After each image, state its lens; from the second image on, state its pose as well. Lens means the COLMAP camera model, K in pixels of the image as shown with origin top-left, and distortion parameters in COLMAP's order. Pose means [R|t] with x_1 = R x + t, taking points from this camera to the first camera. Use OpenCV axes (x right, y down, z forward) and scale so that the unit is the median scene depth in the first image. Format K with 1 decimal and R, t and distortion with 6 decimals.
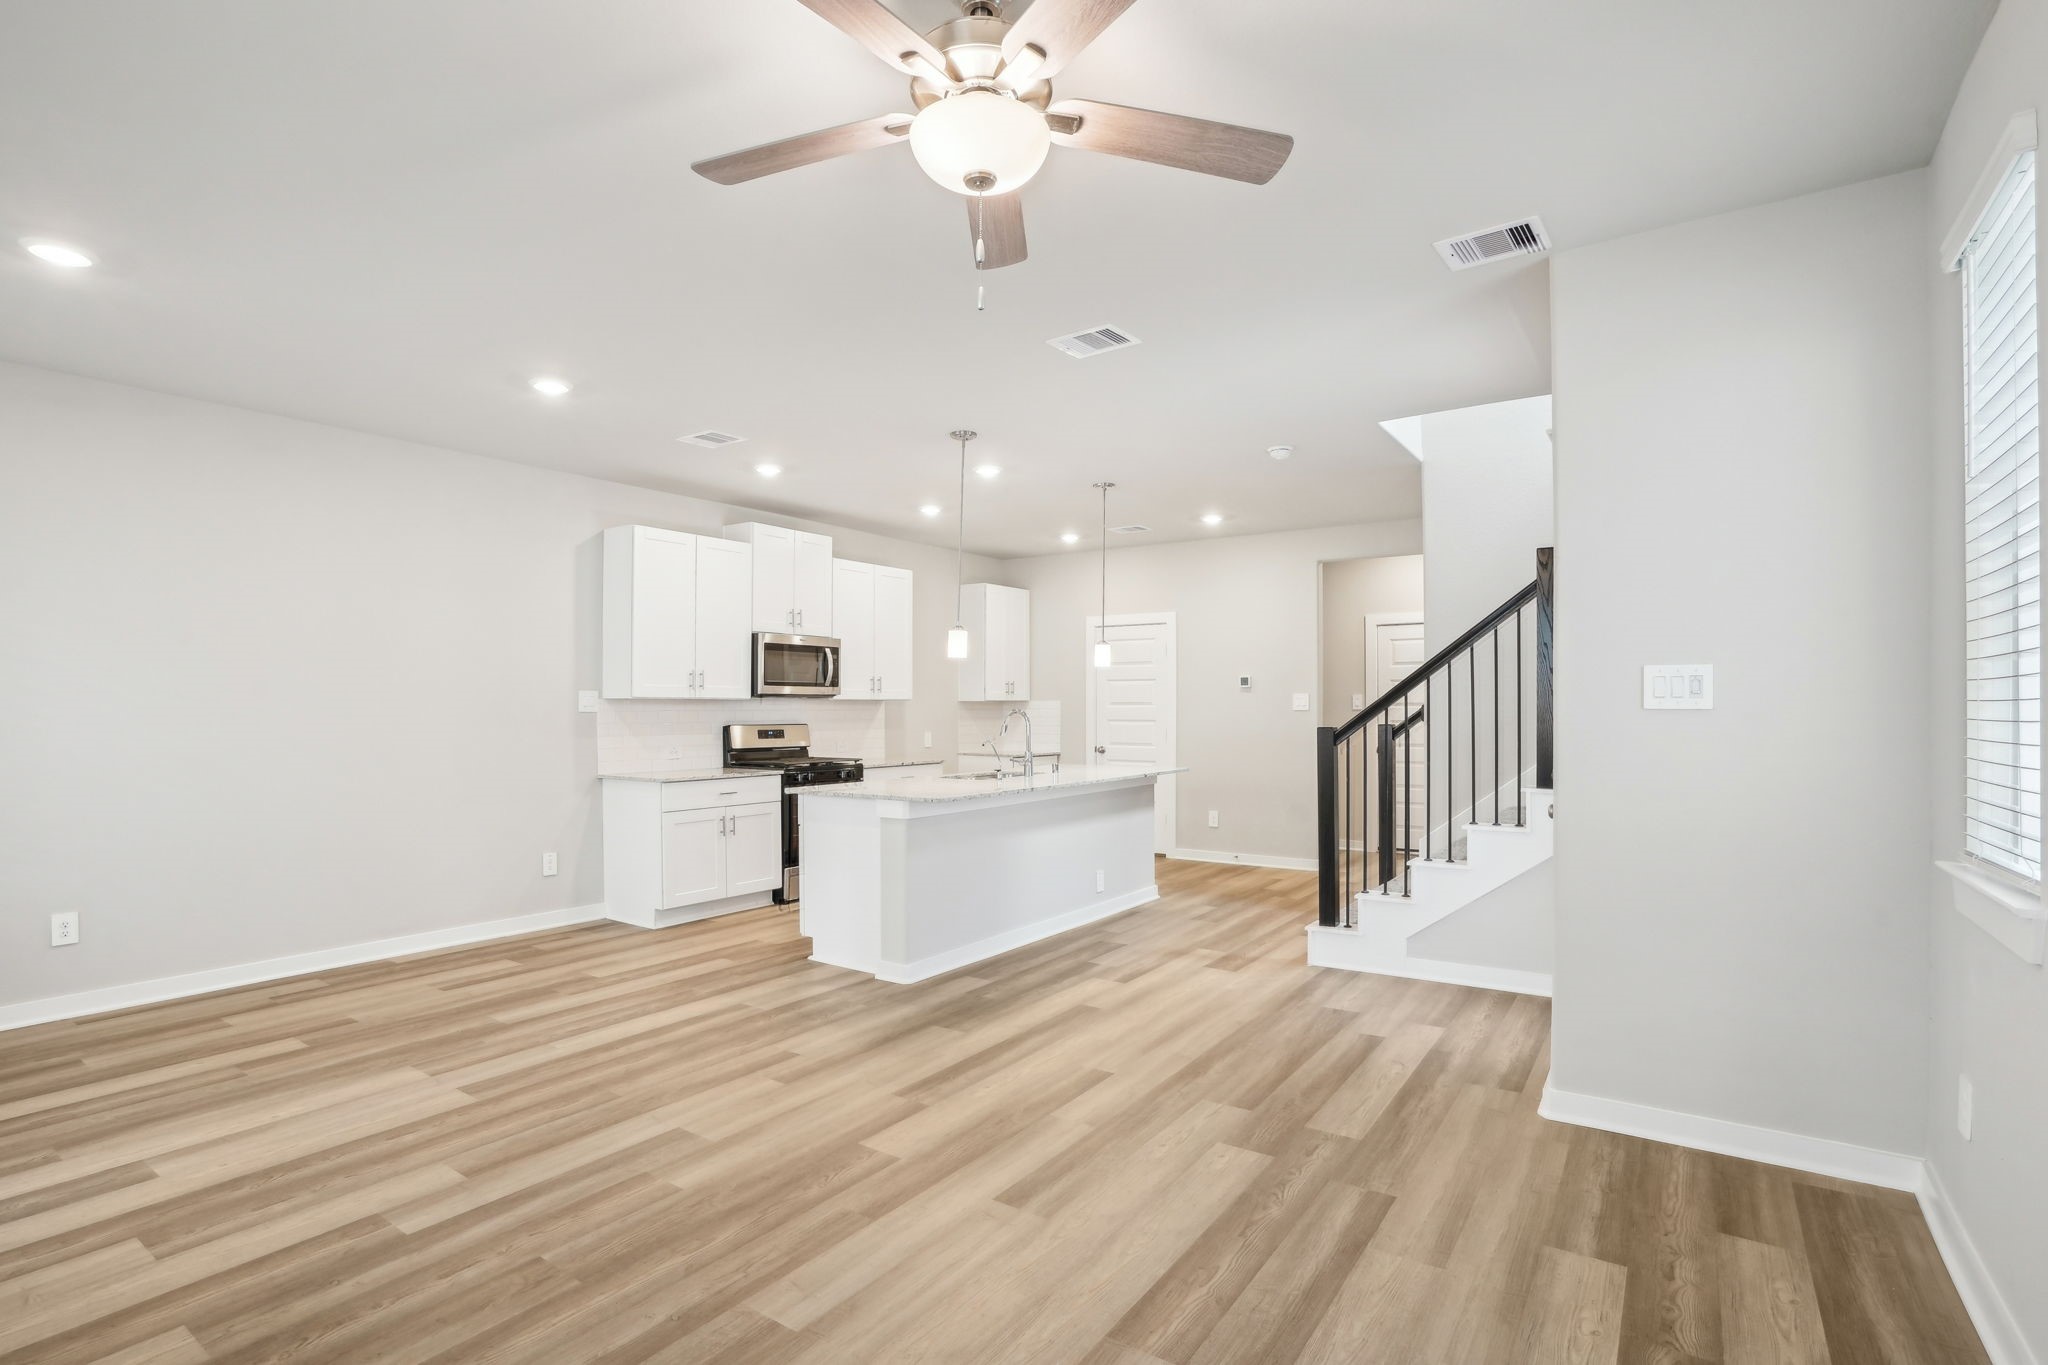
lens RADIAL K [[983.2, 0, 1007.0], [0, 983.2, 685.7], [0, 0, 1]] dist [-0.037805, 0.008241]
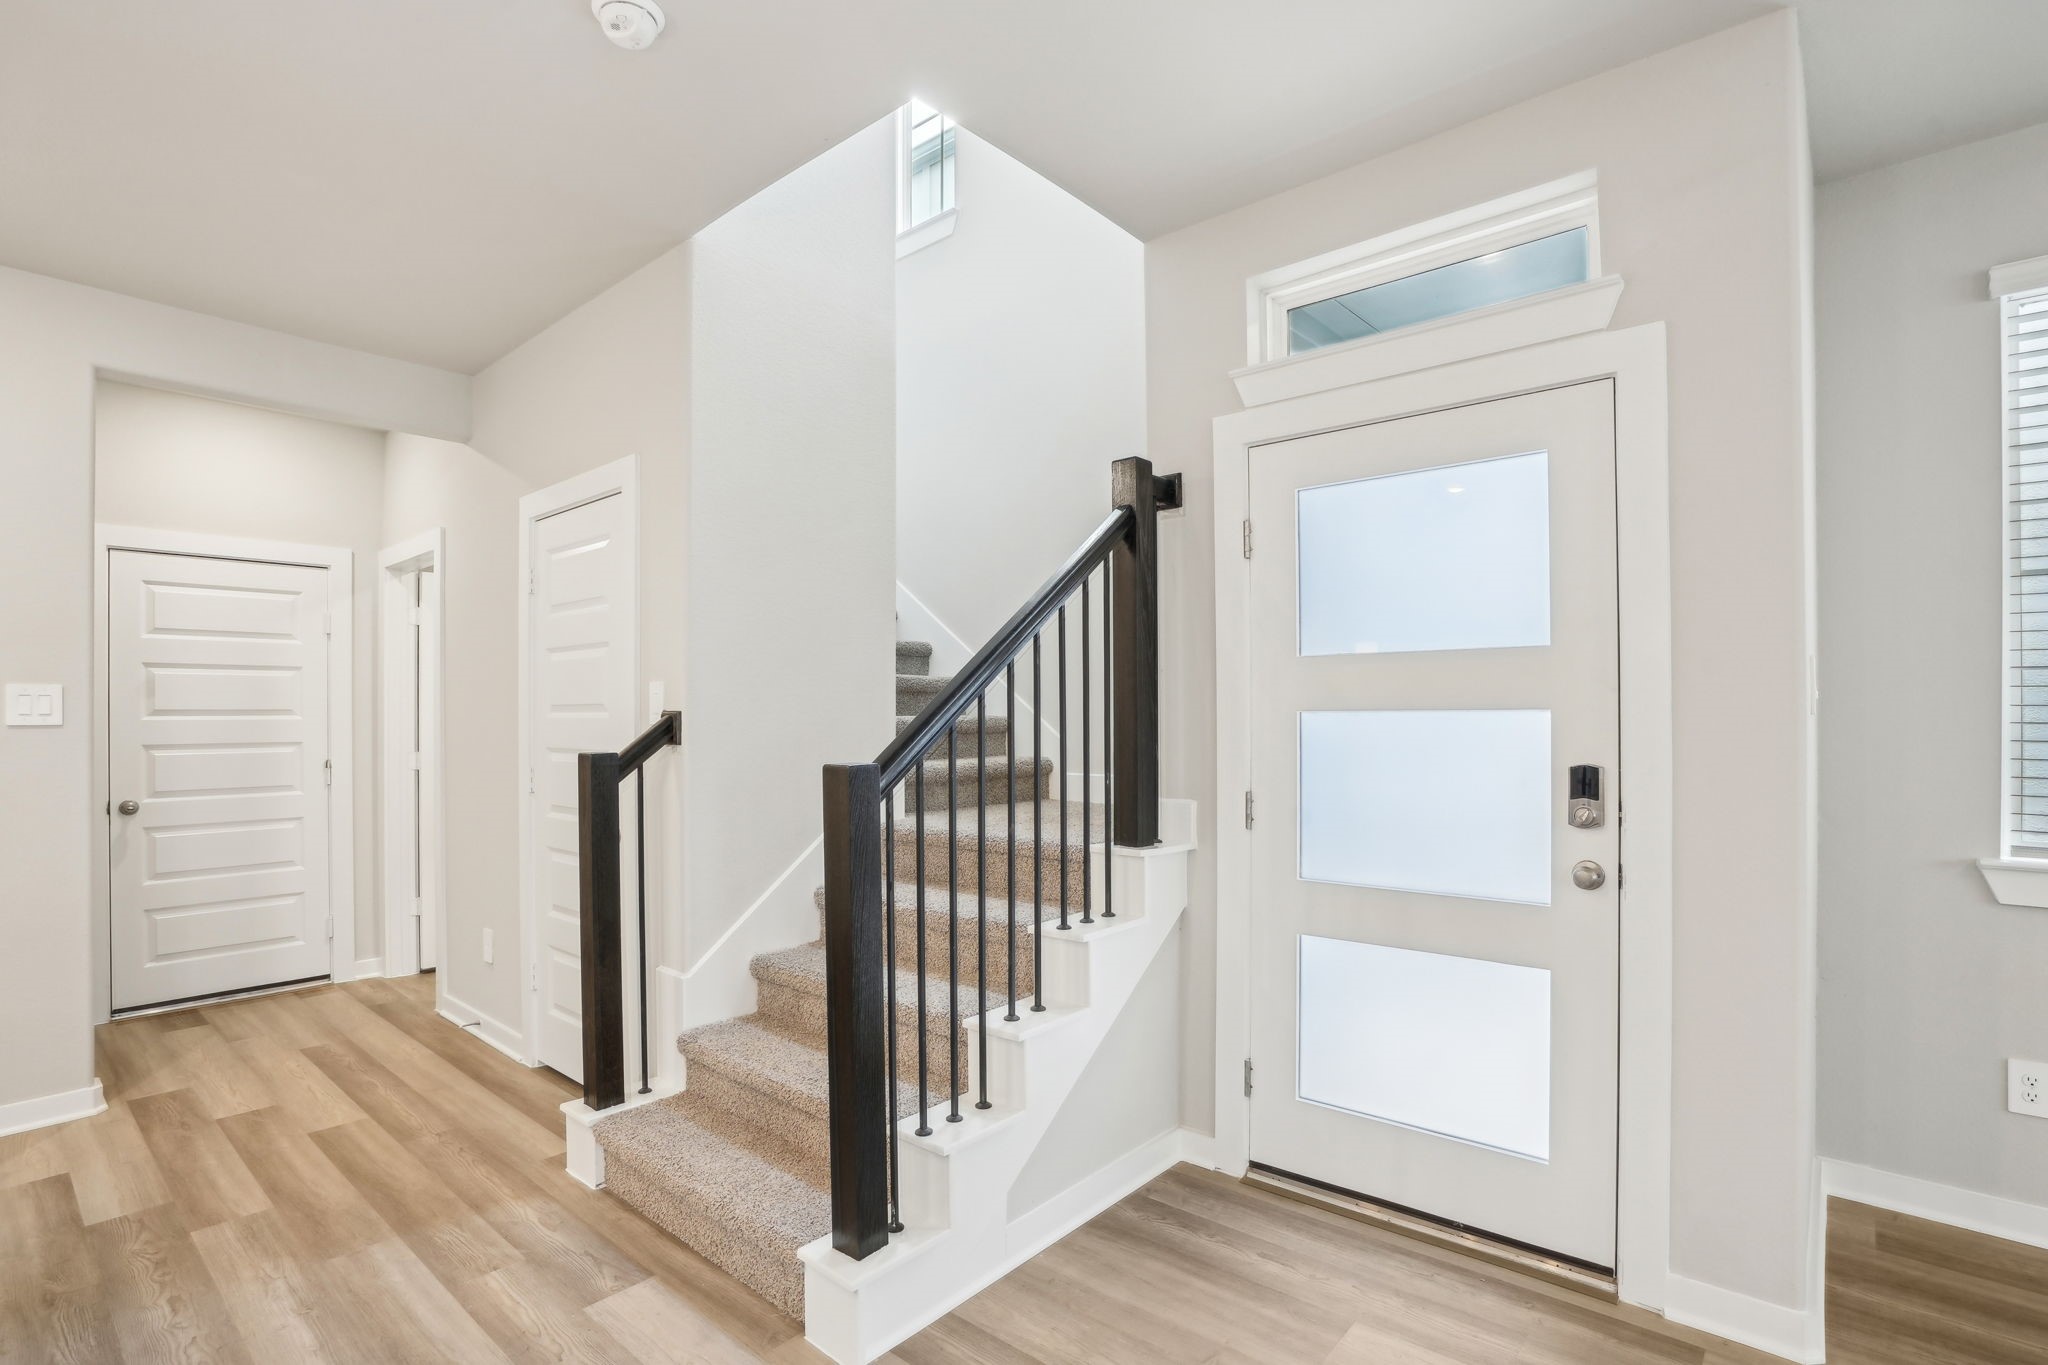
lens RADIAL K [[983.2, 0, 1013.4], [0, 983.2, 716.8], [0, 0, 1]] dist [-0.037805, 0.008241]
pose [[0.091993, 0.002940, 0.995755, -0.092536], [-0.019390, 0.999811, -0.001160, 0.029289], [-0.995571, -0.019201, 0.092033, 1.201763]]
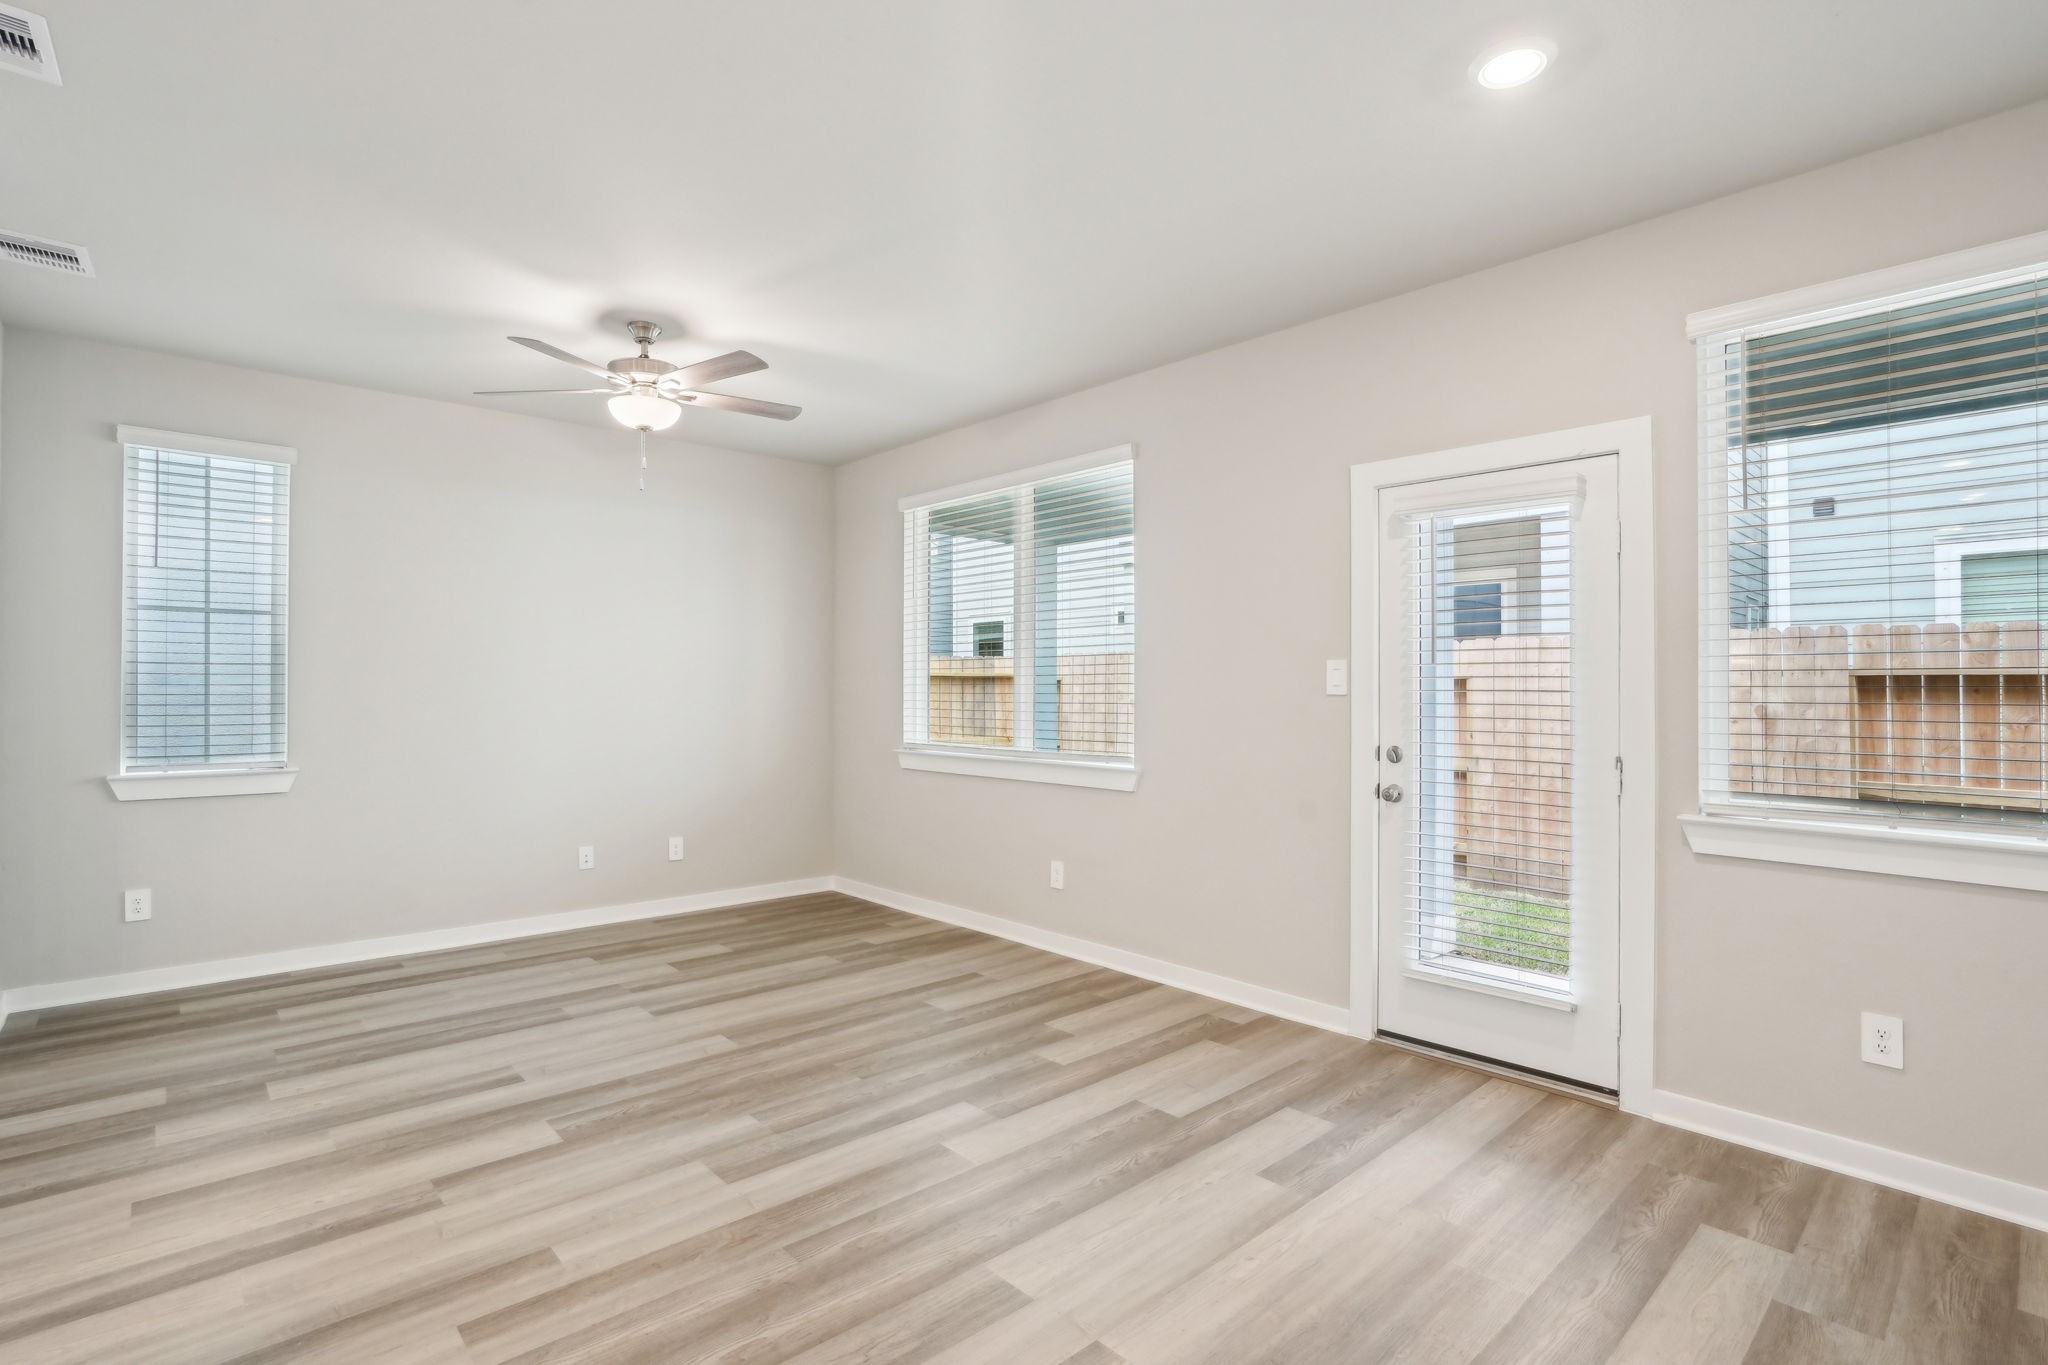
lens RADIAL K [[983.2, 0, 1015.8], [0, 983.2, 691.8], [0, 0, 1]] dist [-0.037805, 0.008241]
pose [[-0.977208, 0.001617, 0.212280, -0.618462], [-0.003239, 0.999741, -0.022521, 0.038368], [-0.212261, -0.022695, -0.976949, 1.445826]]
